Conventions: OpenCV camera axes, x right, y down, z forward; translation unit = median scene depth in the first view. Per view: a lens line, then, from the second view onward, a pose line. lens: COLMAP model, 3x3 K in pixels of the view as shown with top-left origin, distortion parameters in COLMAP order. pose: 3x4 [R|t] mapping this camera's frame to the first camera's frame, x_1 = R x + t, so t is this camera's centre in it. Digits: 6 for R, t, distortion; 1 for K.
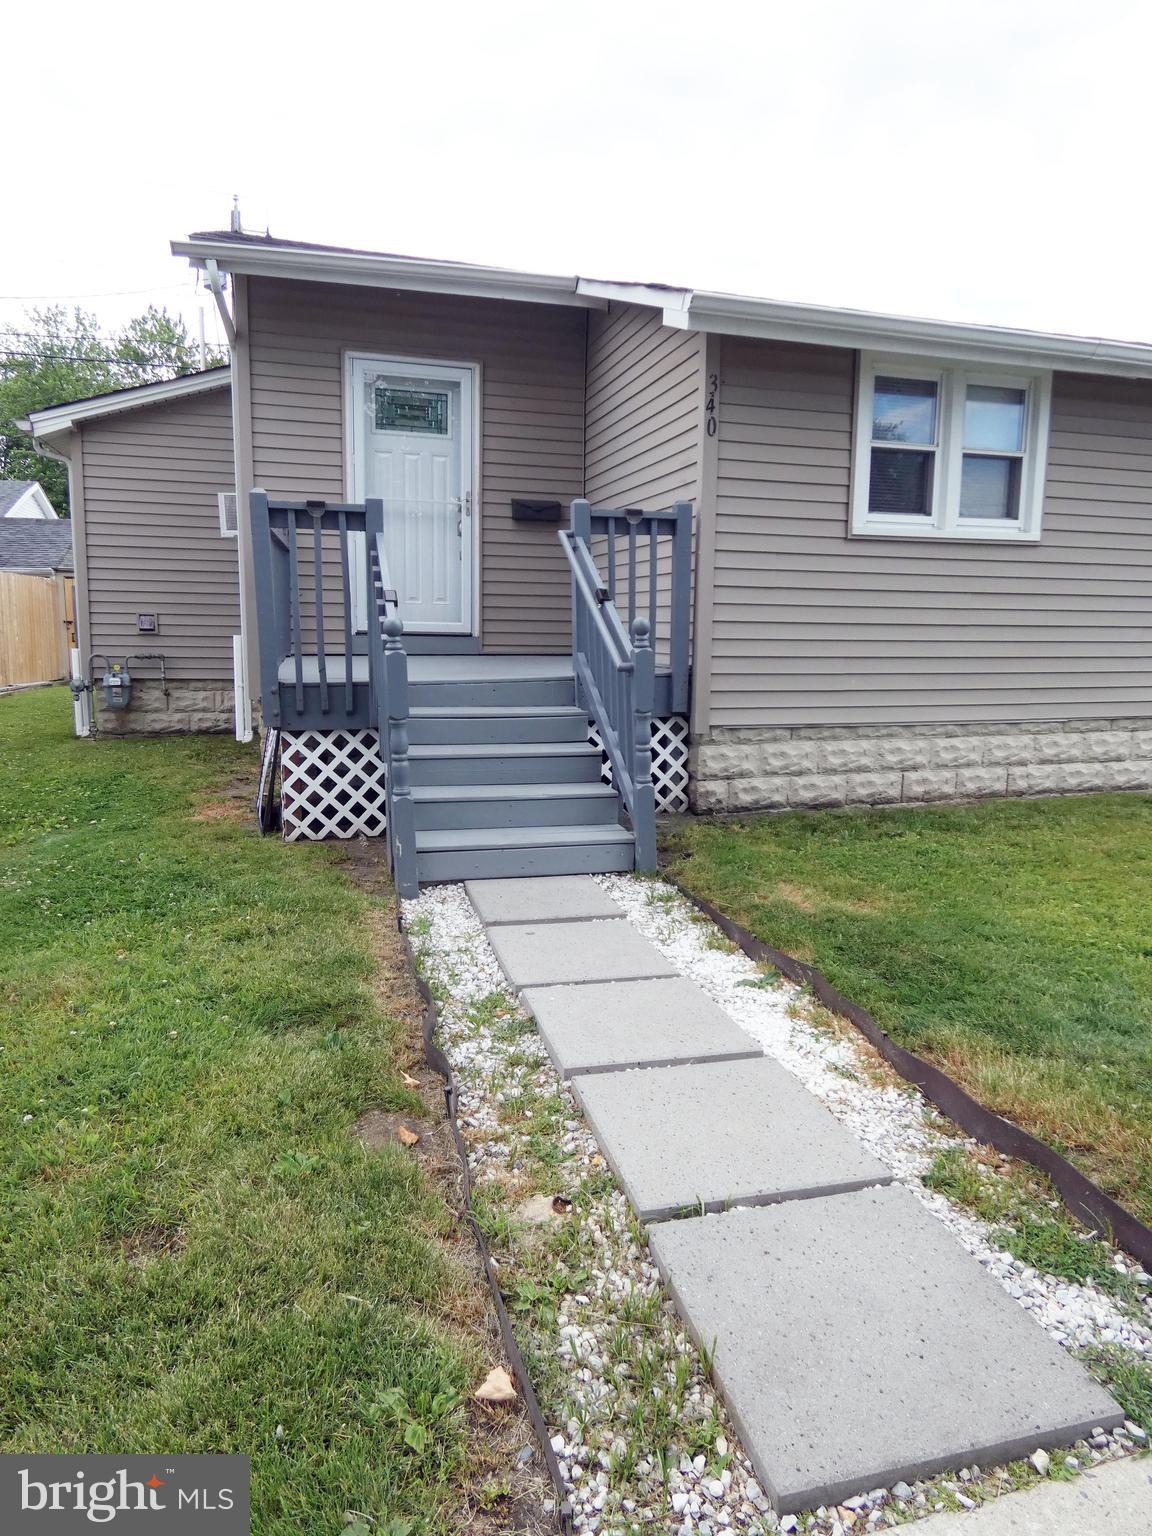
lens RADIAL K [[942.0, 0, 561.0], [0, 942.0, 759.4], [0, 0, 1]] dist [-0.014084, 0.016921]
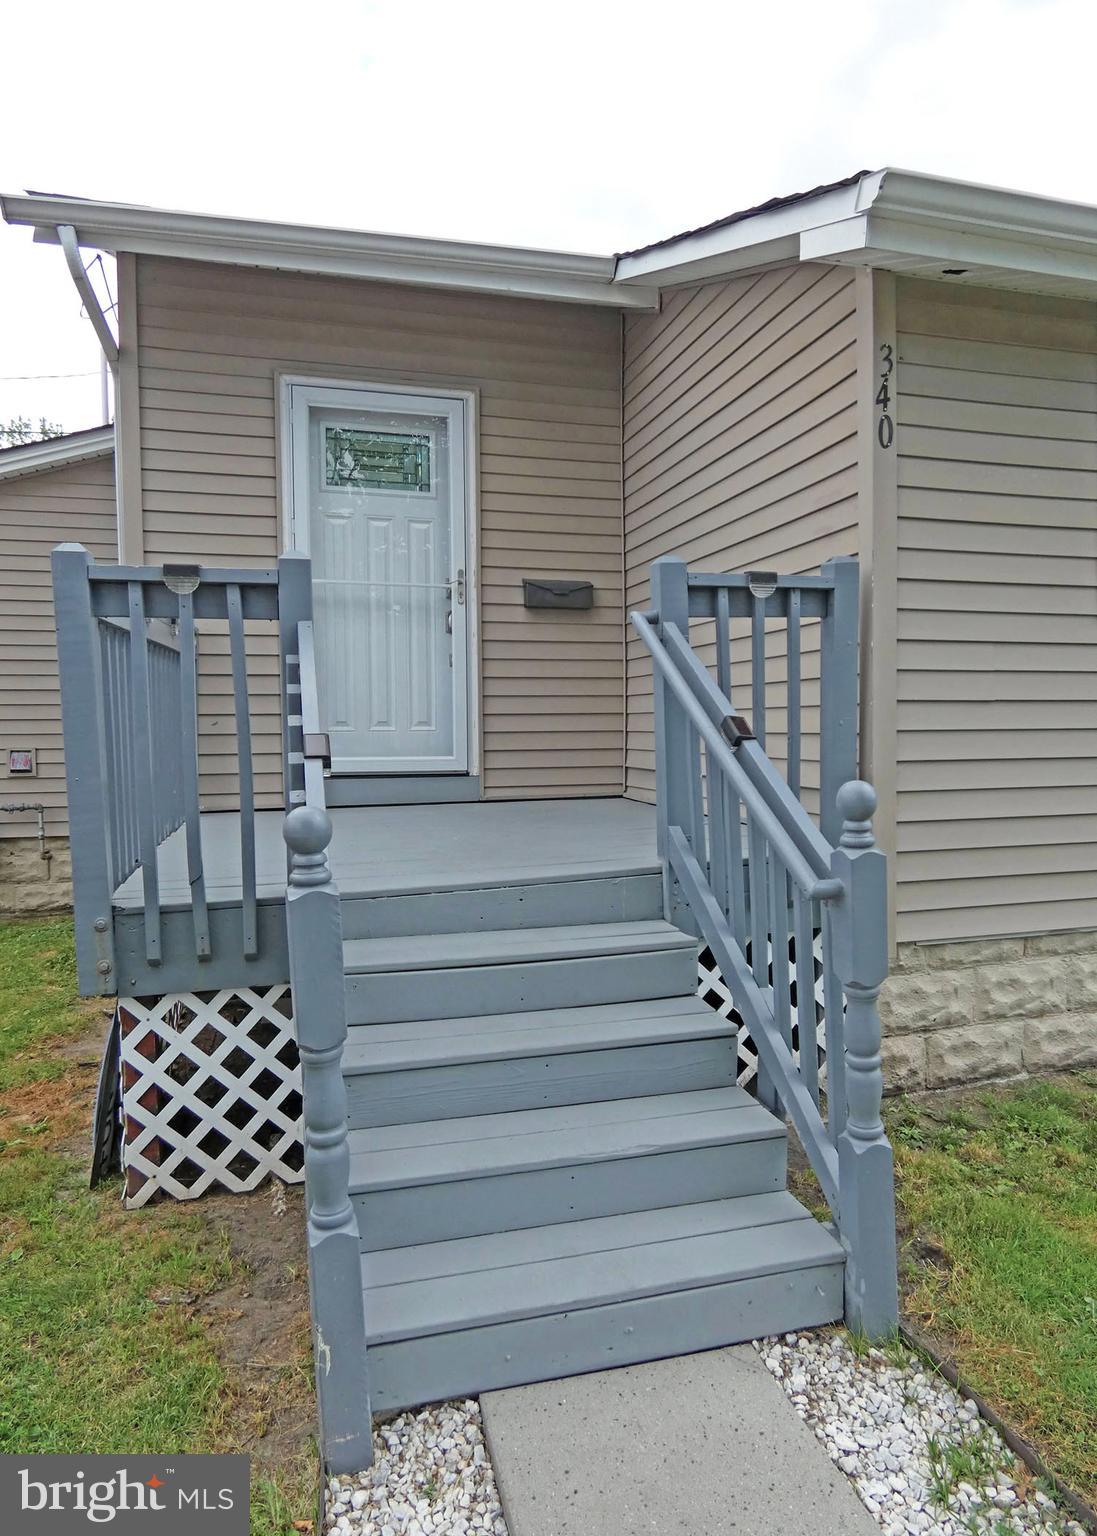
lens RADIAL K [[957.7, 0, 552.8], [0, 957.7, 759.5], [0, 0, 1]] dist [-0.006103, 0.000156]
pose [[0.999709, -0.023488, 0.005463, -0.048416], [0.023943, 0.993777, -0.108780, -0.084872], [-0.002874, 0.108879, 0.994051, 0.396599]]
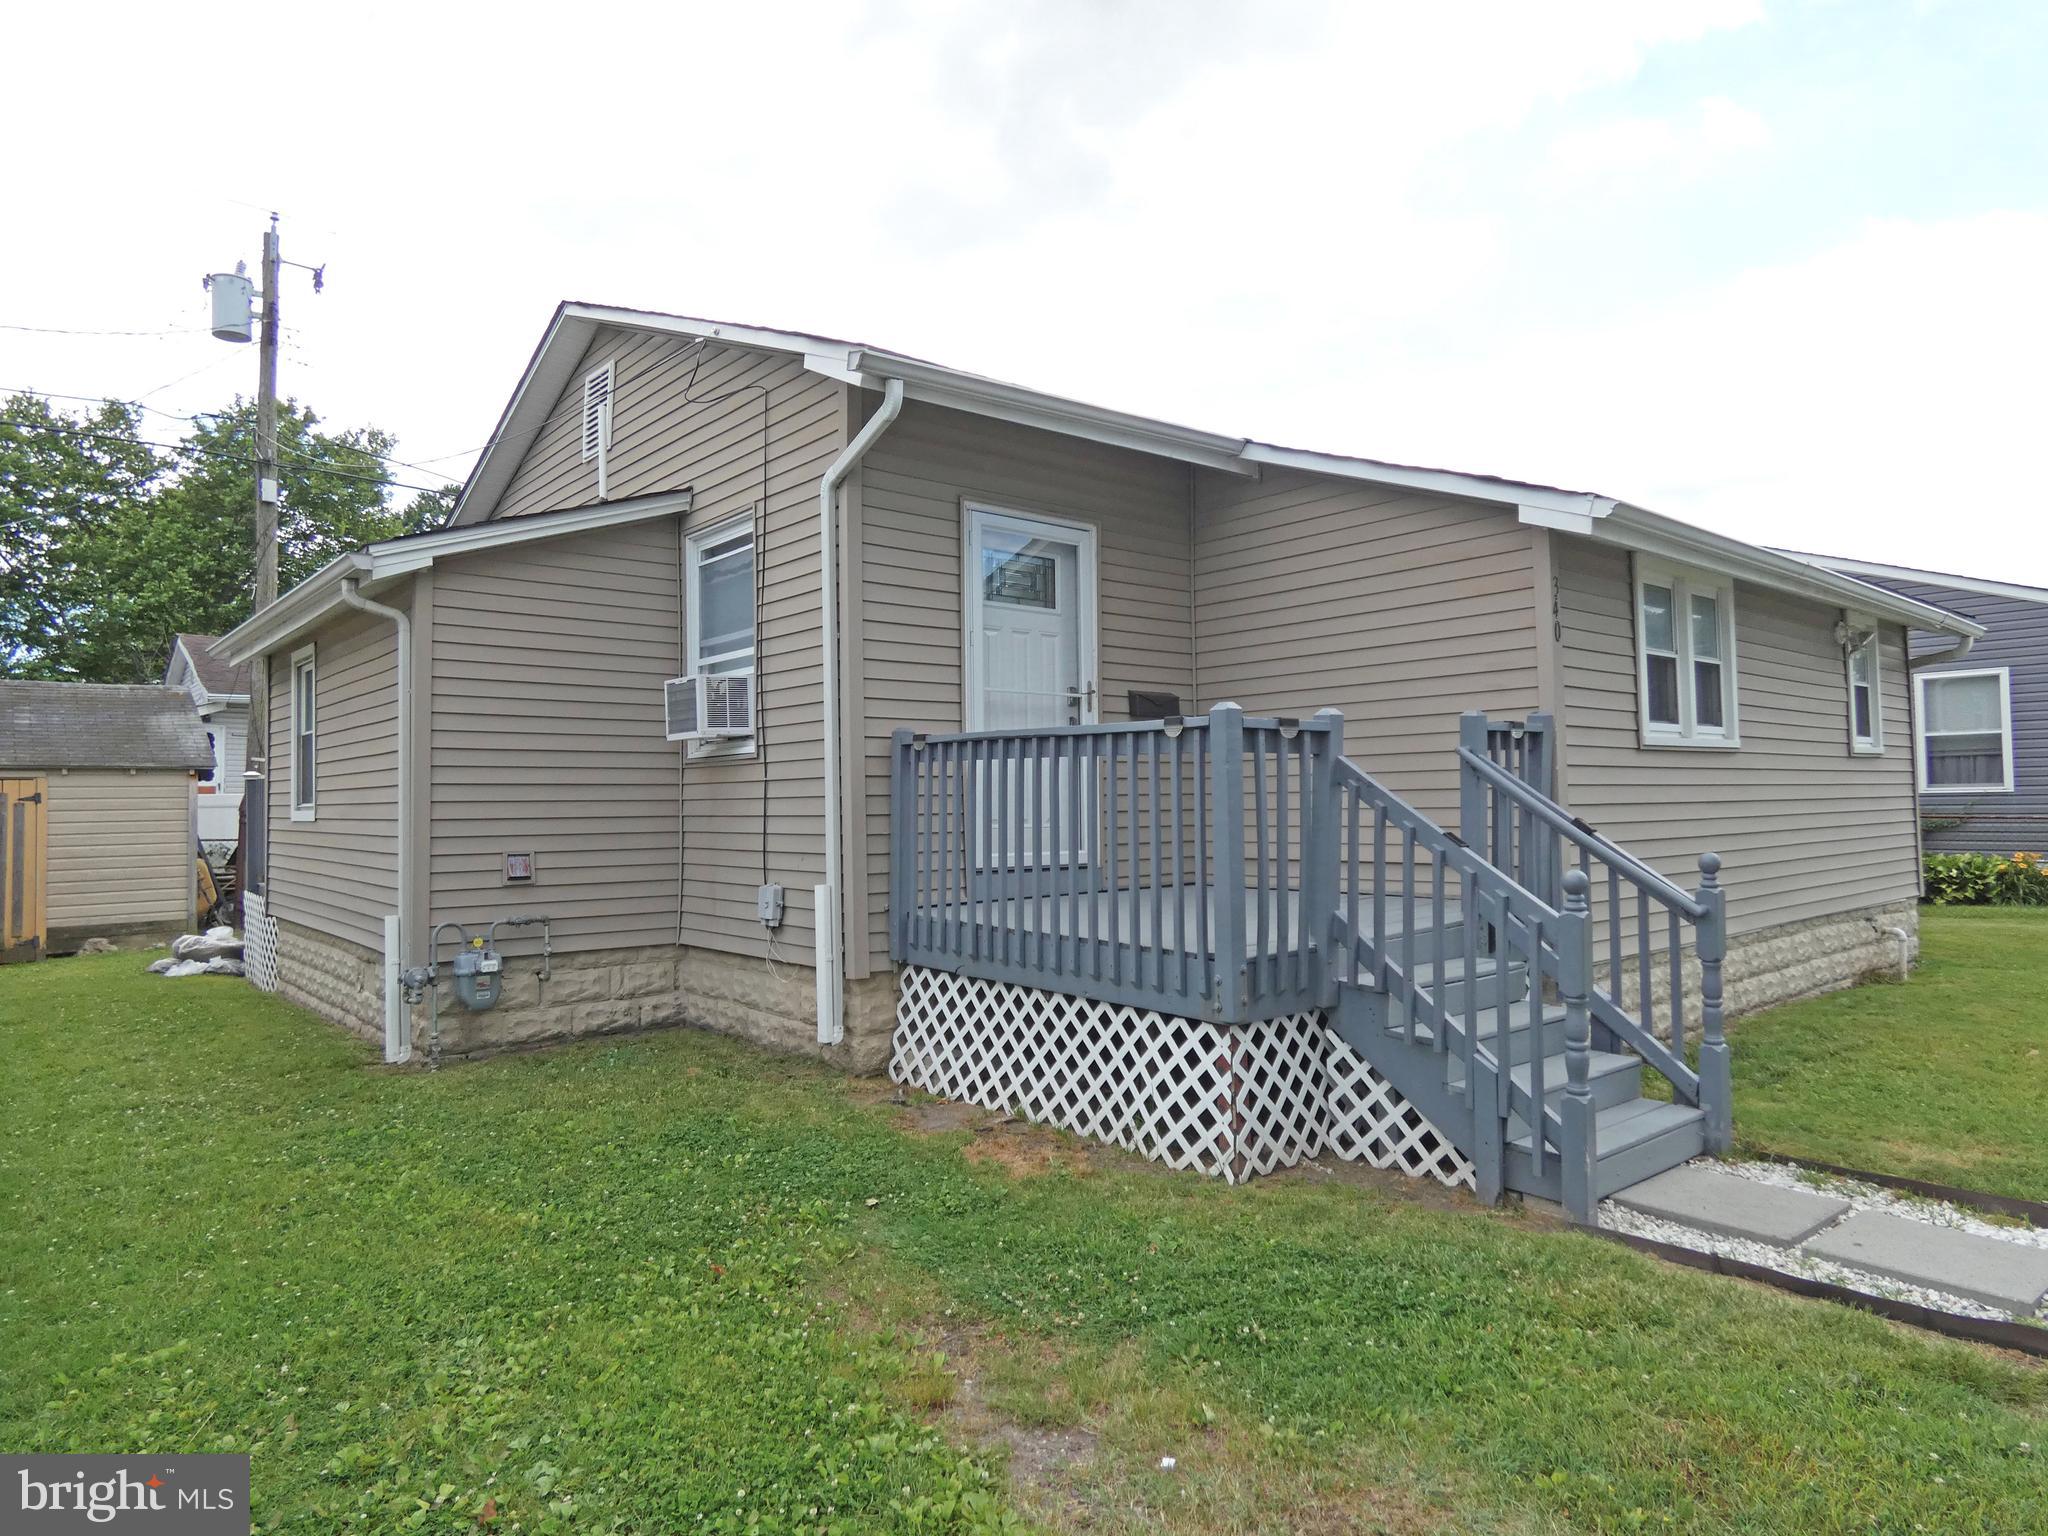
lens RADIAL K [[1256.0, 0, 1028.7], [0, 1256.0, 750.8], [0, 0, 1]] dist [-0.014084, 0.016921]
pose [[0.907549, -0.009862, 0.419830, -0.732563], [0.087670, 0.982145, -0.166446, -0.078530], [-0.410693, 0.187865, 0.892210, 0.143746]]
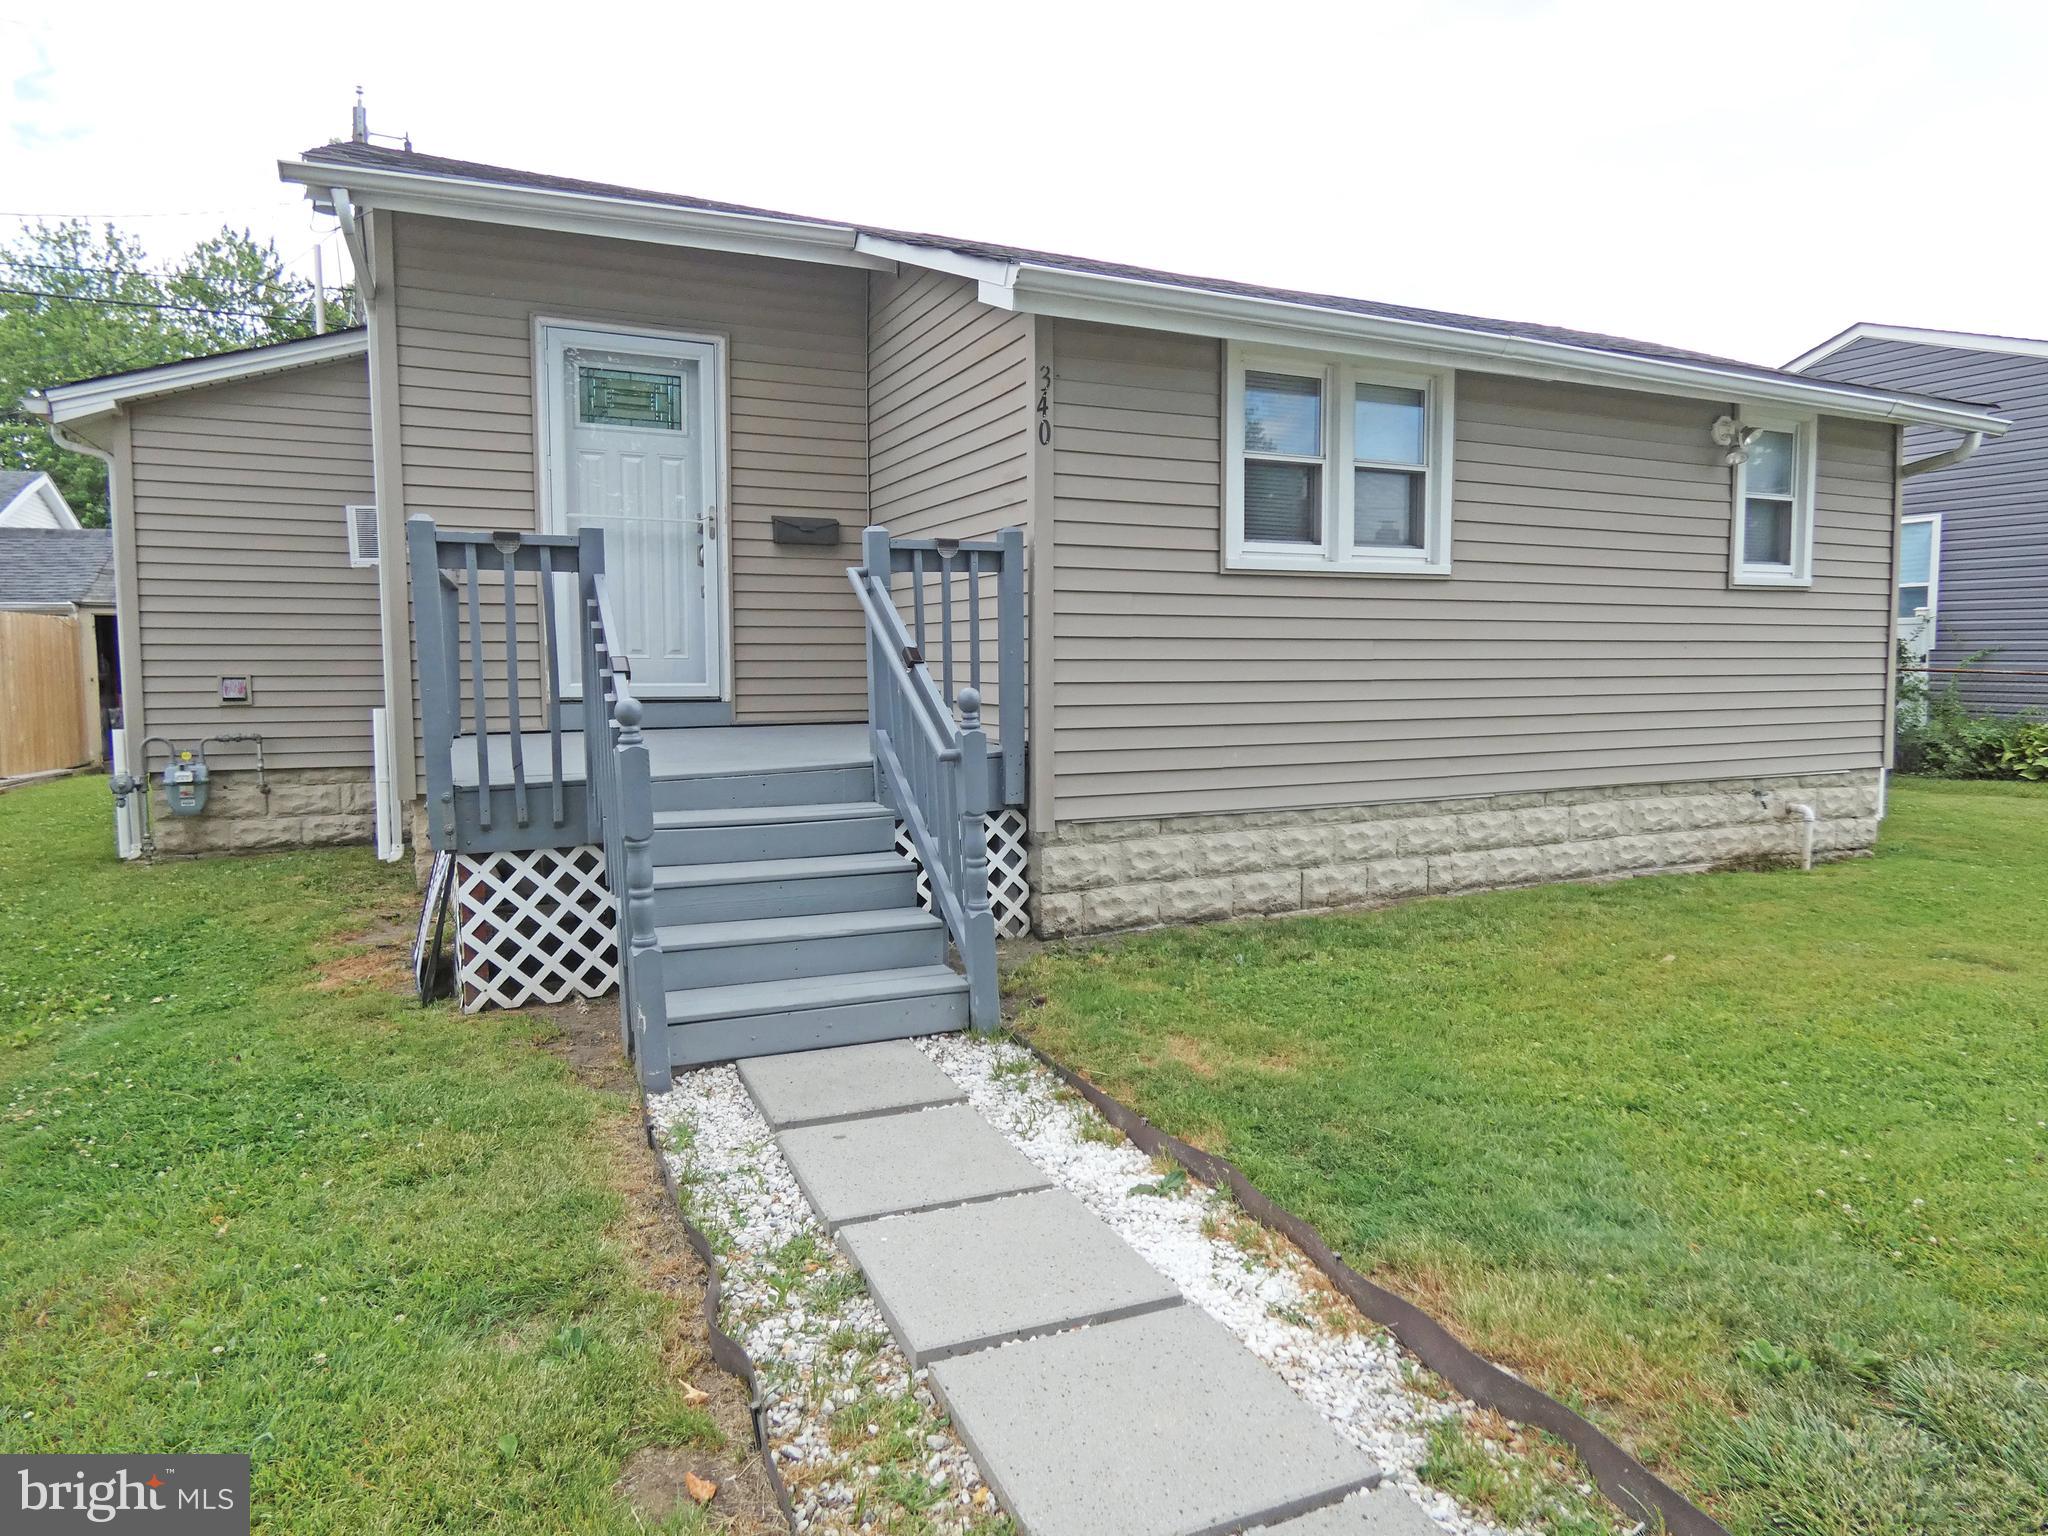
lens RADIAL K [[1256.0, 0, 1029.7], [0, 1256.0, 759.1], [0, 0, 1]] dist [-0.014084, 0.016921]
pose [[0.986574, -0.028742, 0.160767, -0.022063], [0.038883, 0.997423, -0.060289, -0.024437], [-0.158620, 0.065731, 0.985149, 0.010969]]
